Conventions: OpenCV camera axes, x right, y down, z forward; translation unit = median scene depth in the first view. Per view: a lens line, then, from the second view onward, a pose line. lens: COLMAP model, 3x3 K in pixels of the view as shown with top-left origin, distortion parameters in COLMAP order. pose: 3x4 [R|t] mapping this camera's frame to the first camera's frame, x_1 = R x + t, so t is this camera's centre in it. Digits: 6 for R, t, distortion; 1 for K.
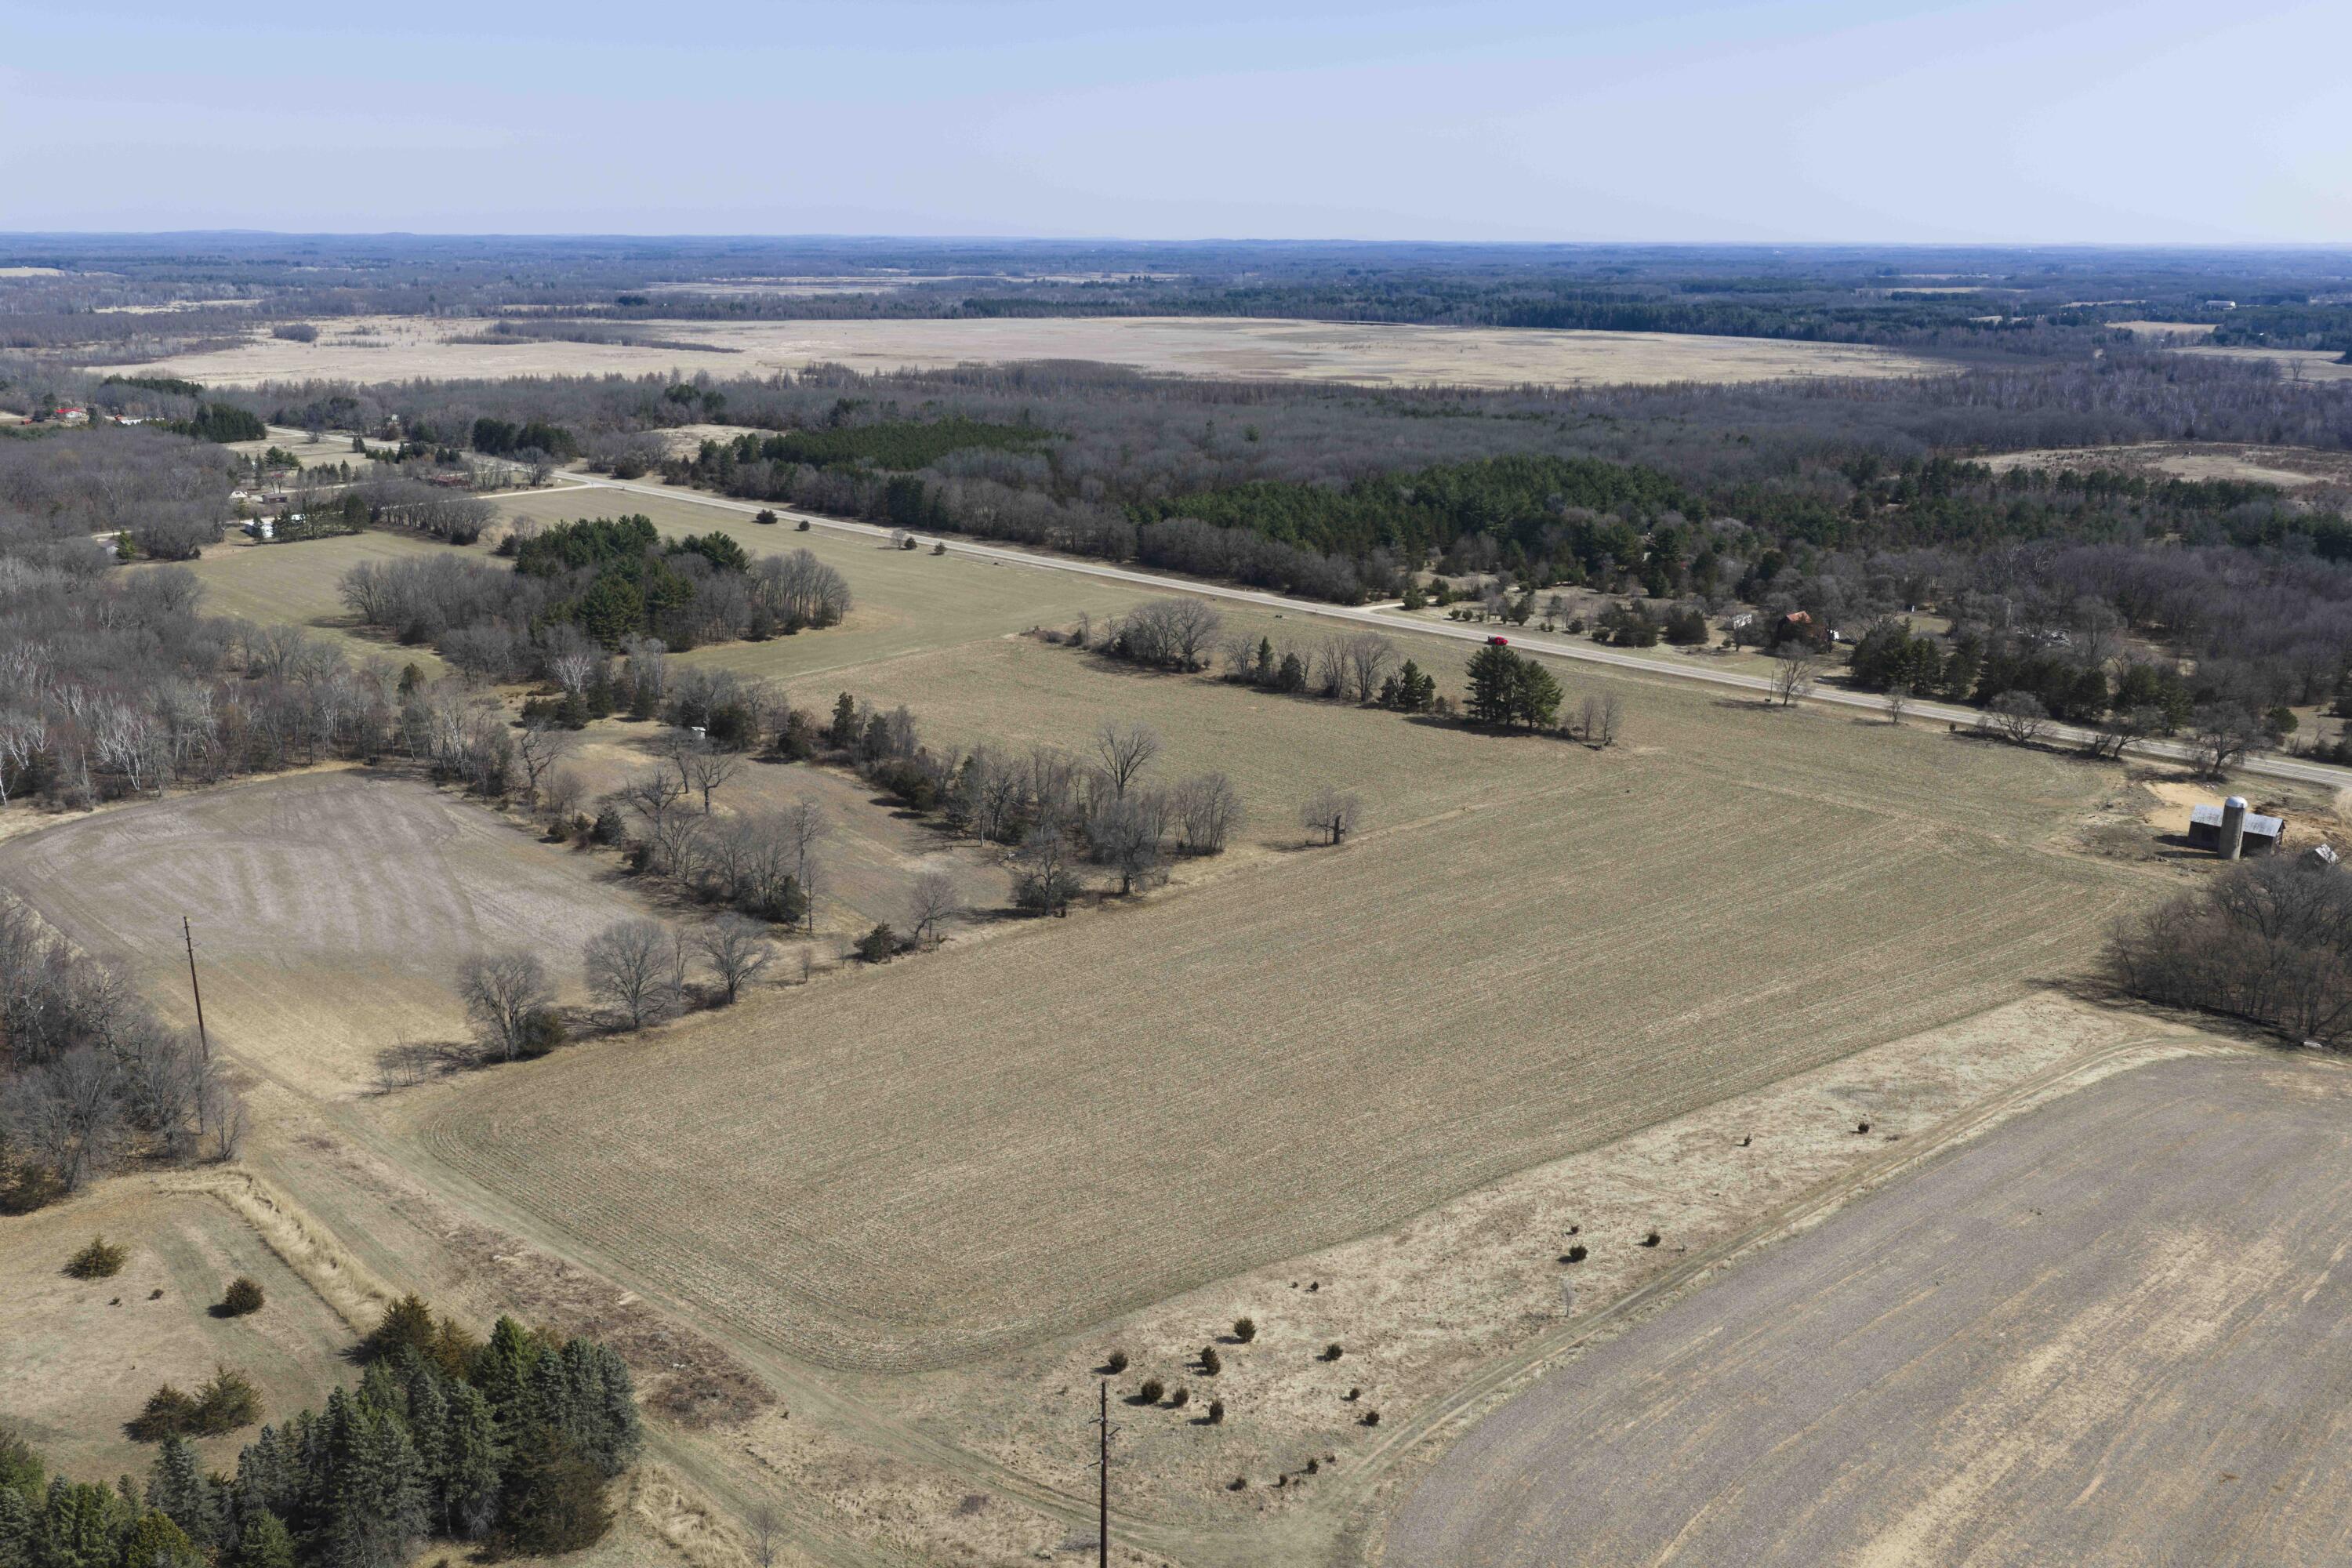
lens RADIAL K [[1944.7, 0, 1176.0], [0, 1944.7, 784.0], [0, 0, 1]] dist [0.044750, -0.092376]
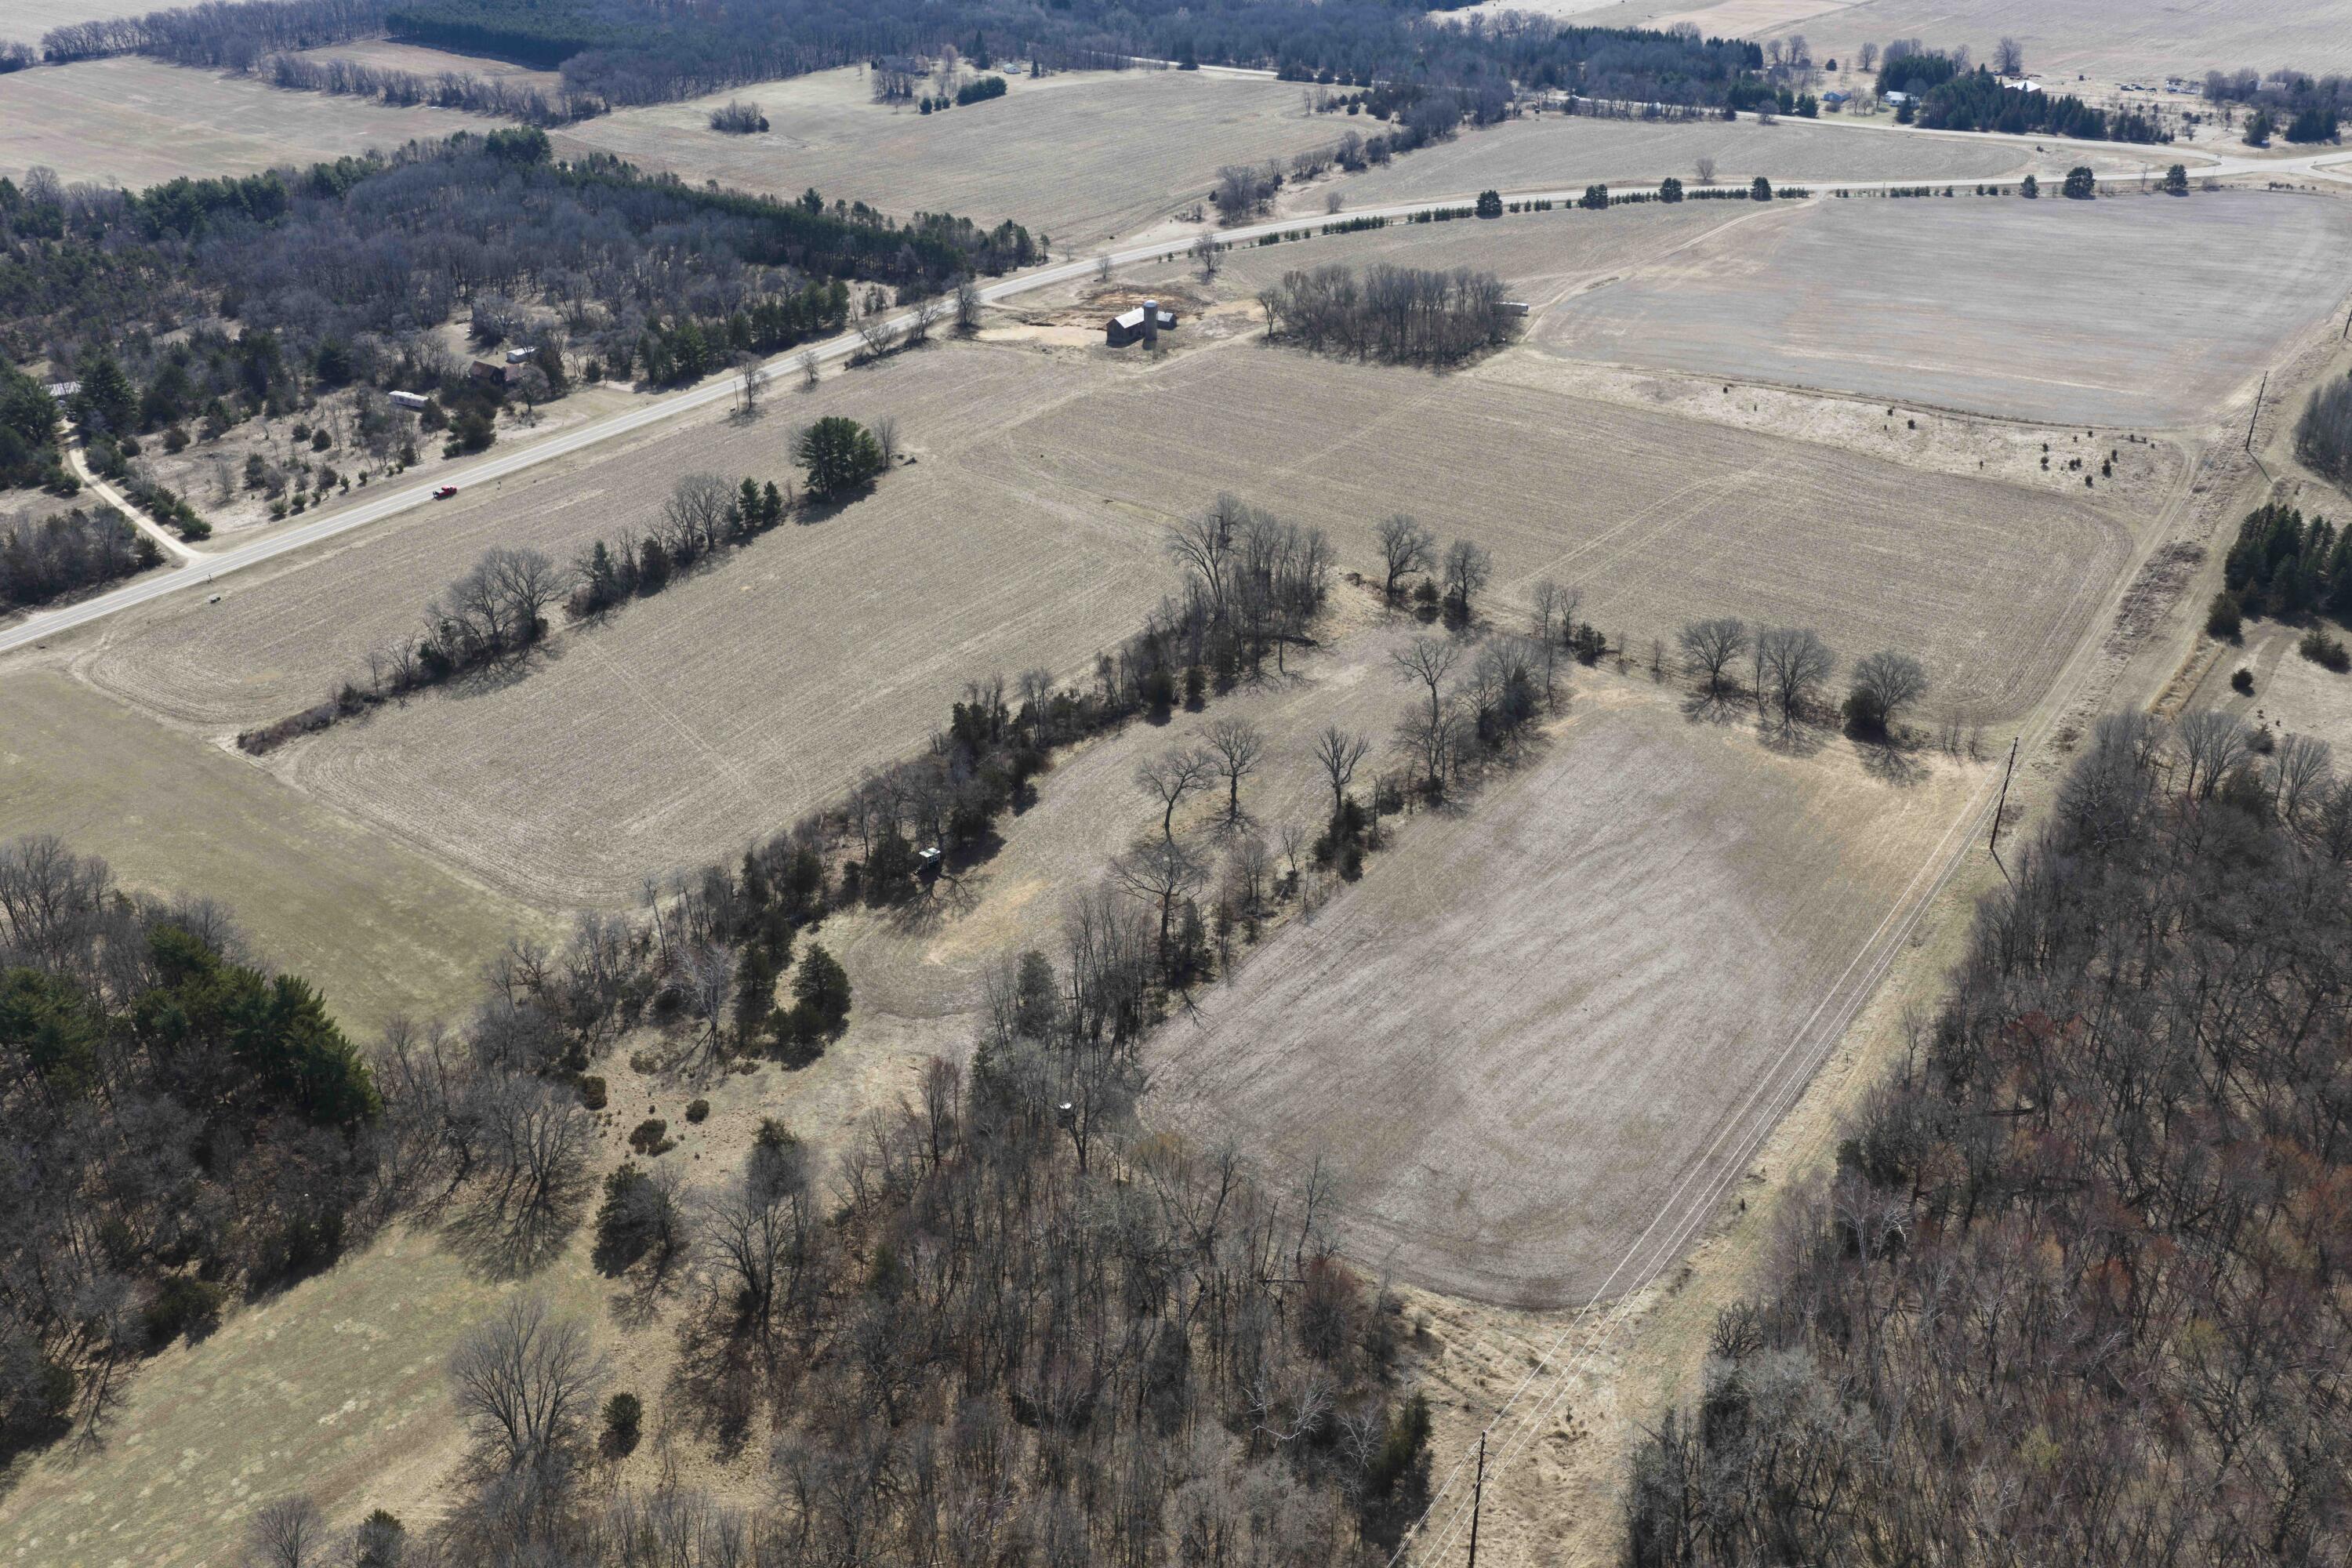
lens RADIAL K [[1944.7, 0, 1176.0], [0, 1944.7, 784.0], [0, 0, 1]] dist [0.044750, -0.092376]
pose [[-0.170483, -0.475105, 0.863256, -0.992772], [0.272564, 0.819160, 0.504664, -0.443930], [-0.946913, 0.321329, -0.010157, 1.021046]]
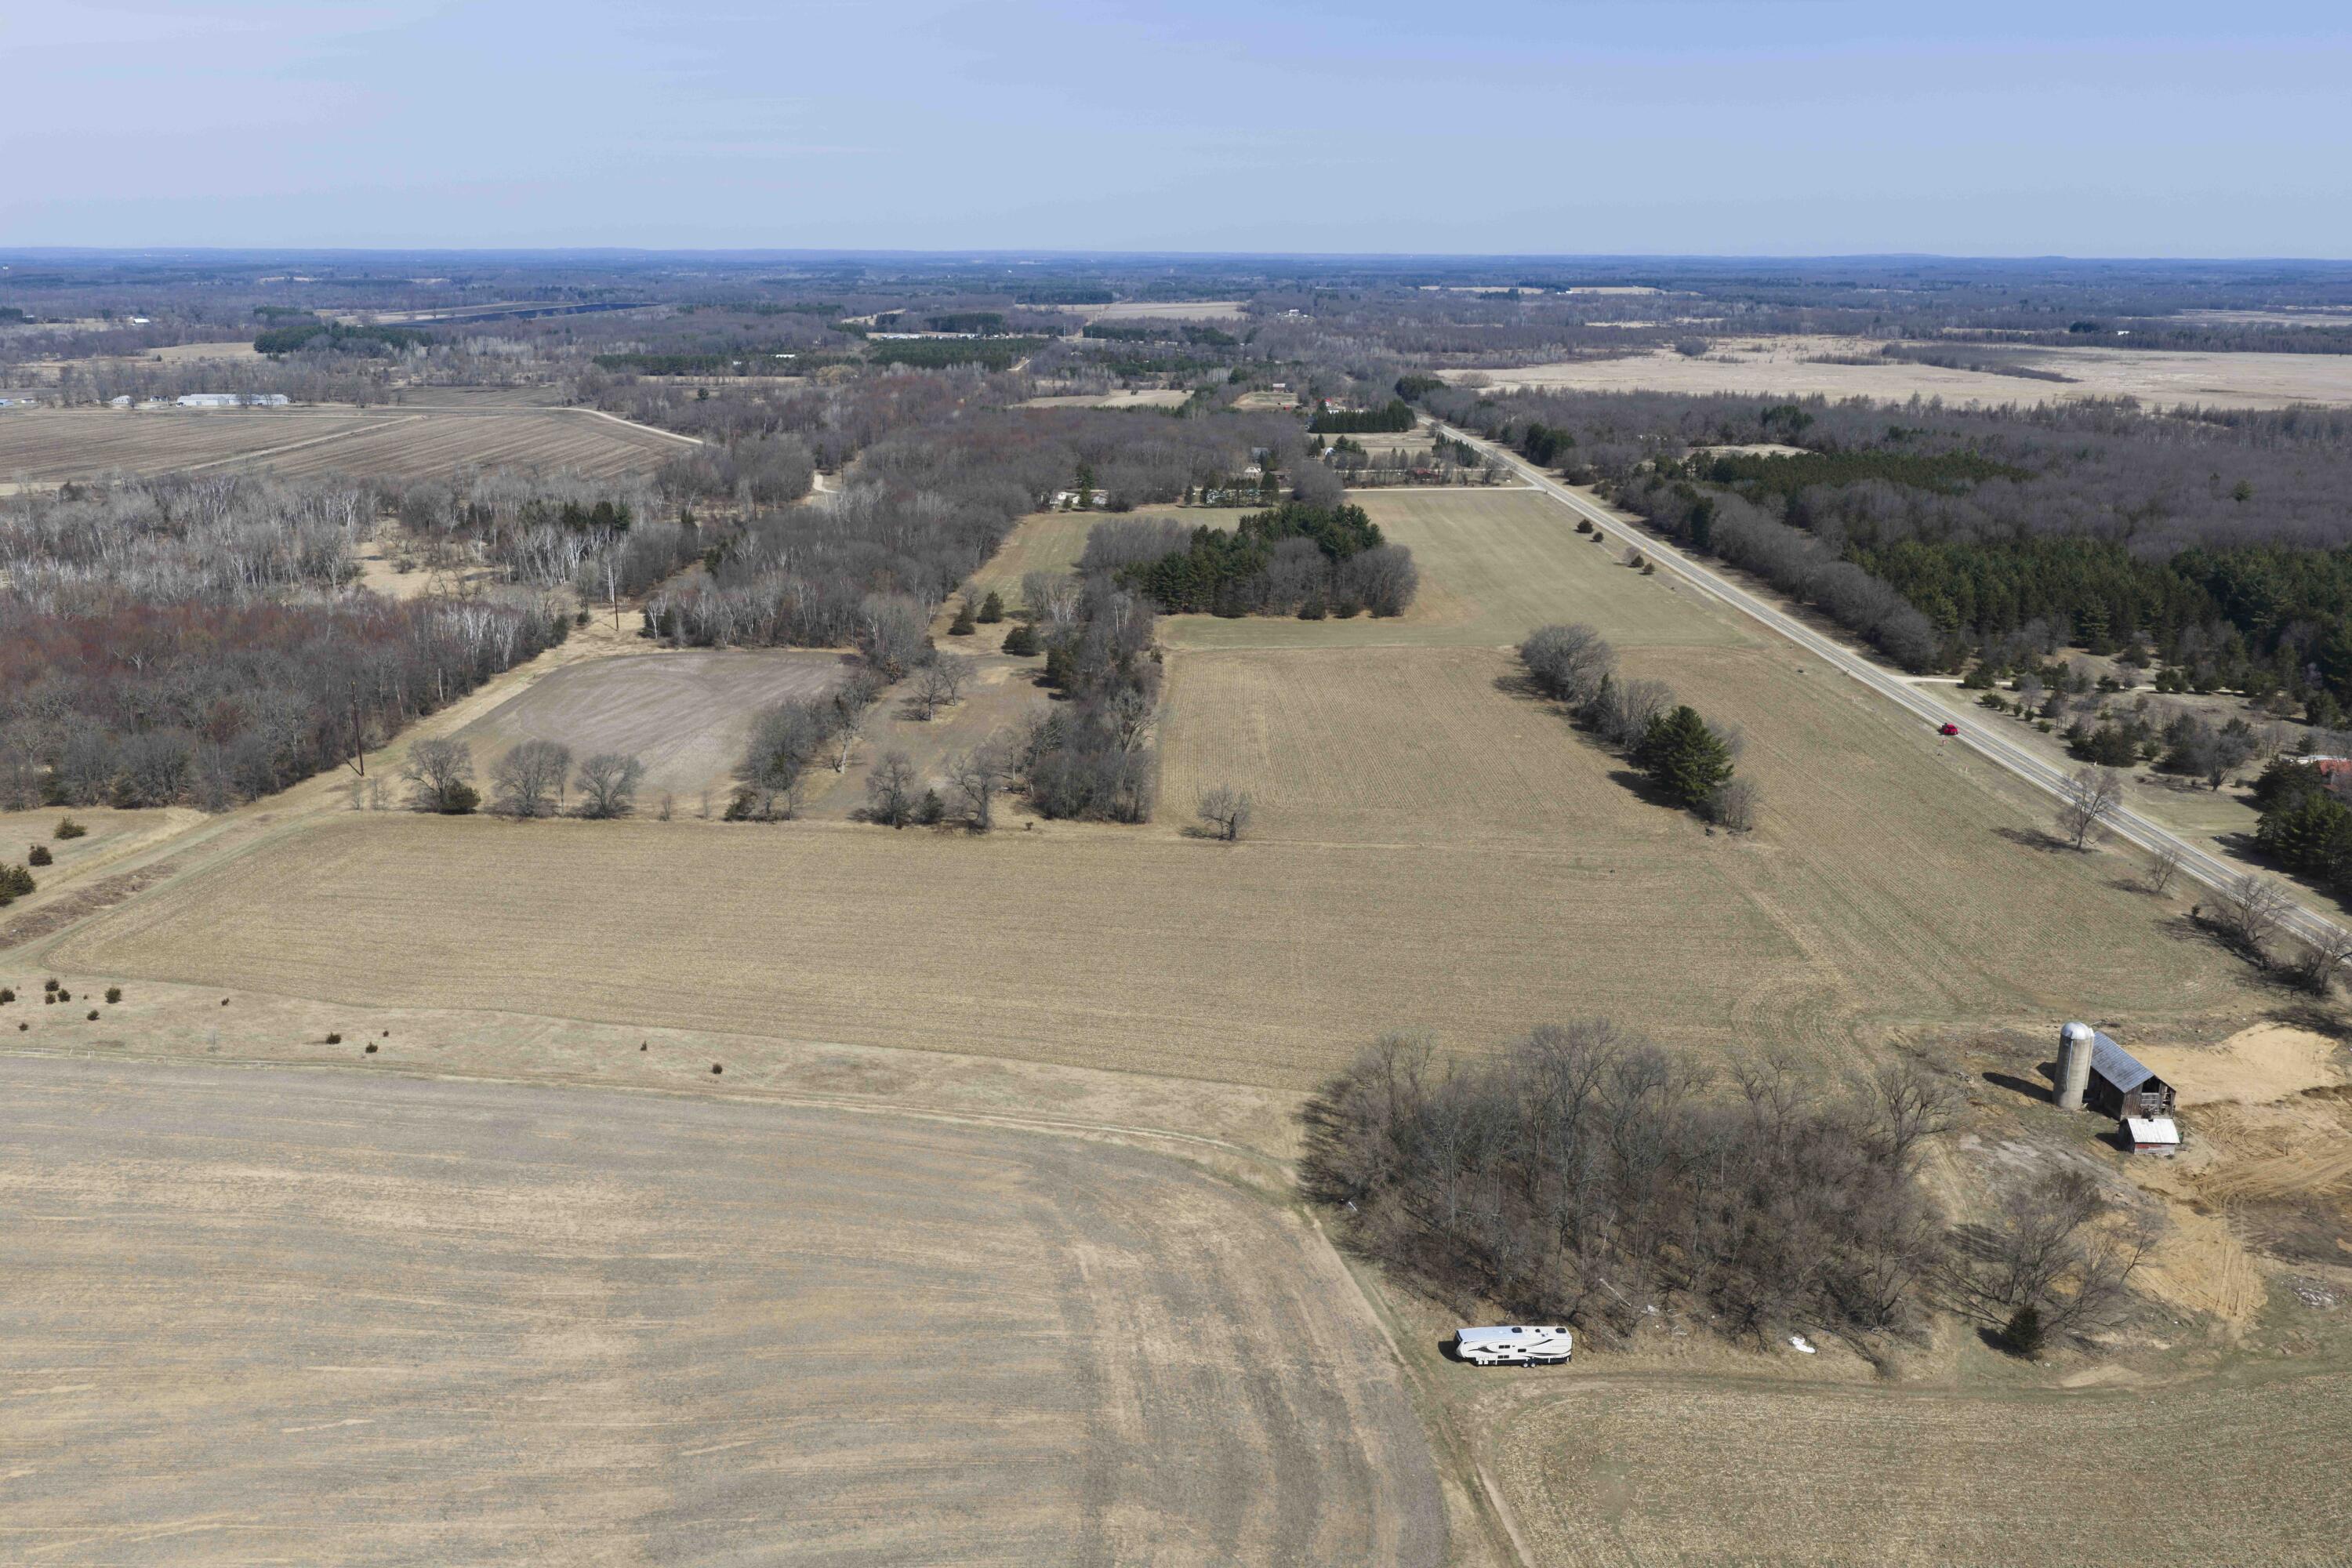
lens RADIAL K [[1944.7, 0, 1176.0], [0, 1944.7, 784.0], [0, 0, 1]] dist [0.044750, -0.092376]
pose [[0.700386, 0.186127, -0.689069, 0.717428], [-0.194102, 0.978686, 0.067067, -0.057660], [0.686865, 0.086777, 0.721586, 0.219161]]
